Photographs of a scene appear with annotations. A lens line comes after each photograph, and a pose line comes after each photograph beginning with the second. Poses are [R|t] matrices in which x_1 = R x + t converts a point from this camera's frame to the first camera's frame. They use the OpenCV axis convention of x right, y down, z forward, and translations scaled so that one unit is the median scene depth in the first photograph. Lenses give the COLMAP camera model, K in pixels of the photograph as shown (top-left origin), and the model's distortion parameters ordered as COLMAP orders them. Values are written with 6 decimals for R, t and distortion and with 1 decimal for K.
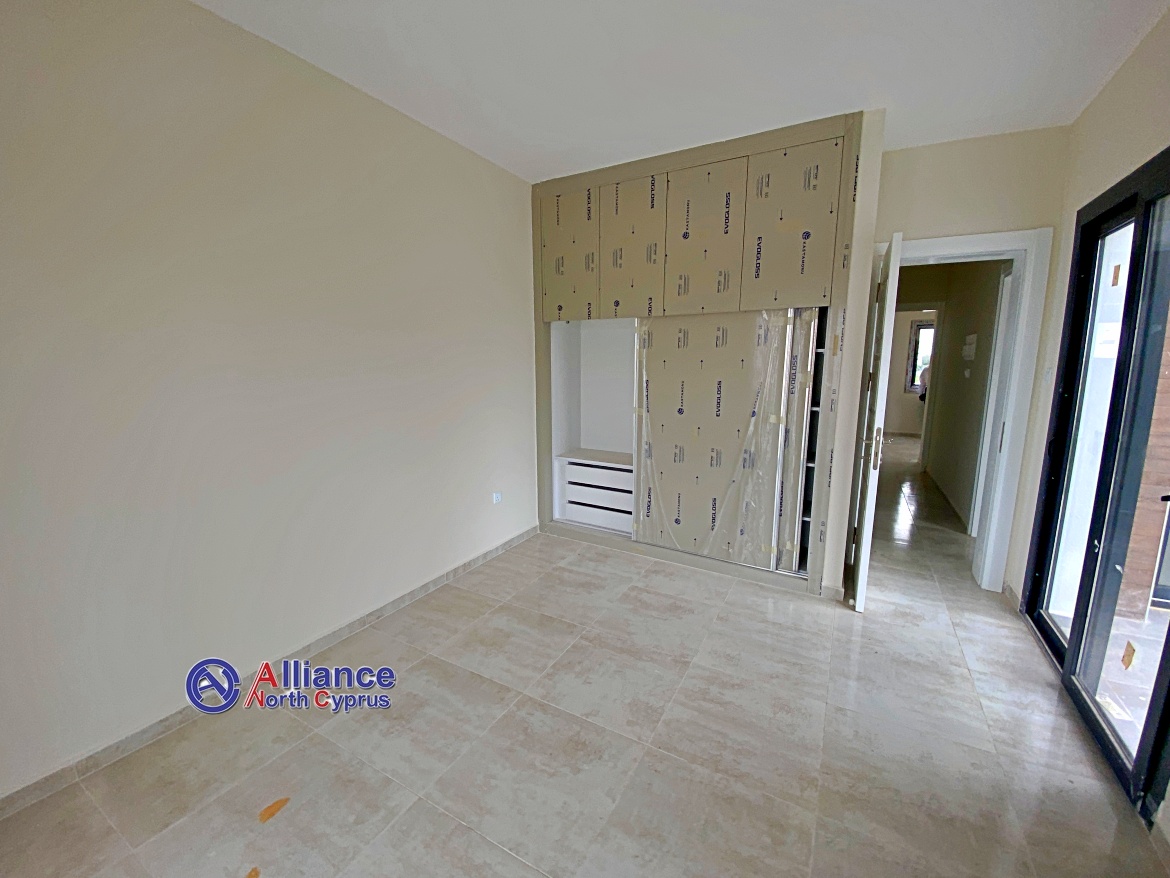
lens RADIAL K [[478.8, 0, 585.3], [0, 478.8, 436.3], [0, 0, 1]] dist [-0.007278, -0.006351]
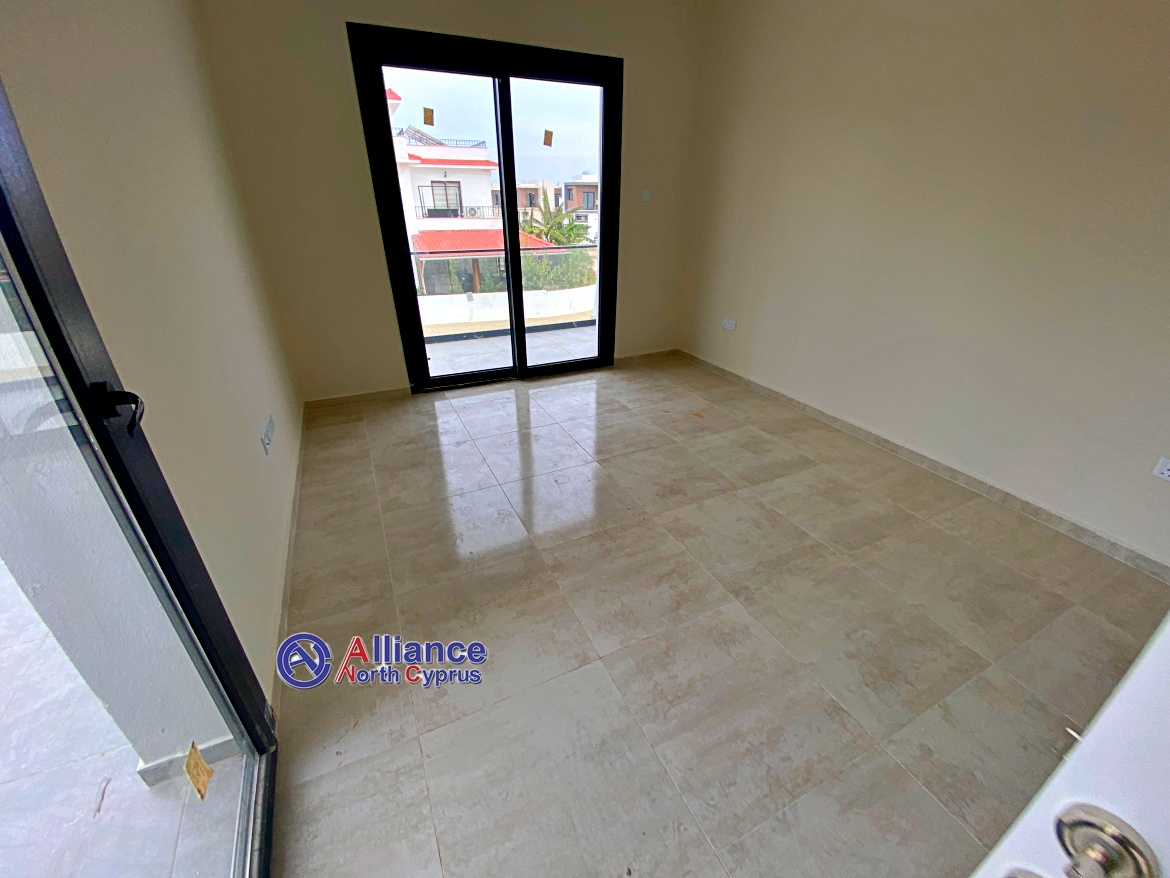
lens RADIAL K [[478.8, 0, 582.1], [0, 478.8, 436.7], [0, 0, 1]] dist [-0.007278, -0.006351]
pose [[-0.584773, 0.360597, -0.726643, 0.888673], [-0.126697, 0.844174, 0.520883, -0.142872], [0.801242, 0.396662, -0.447963, 1.089513]]
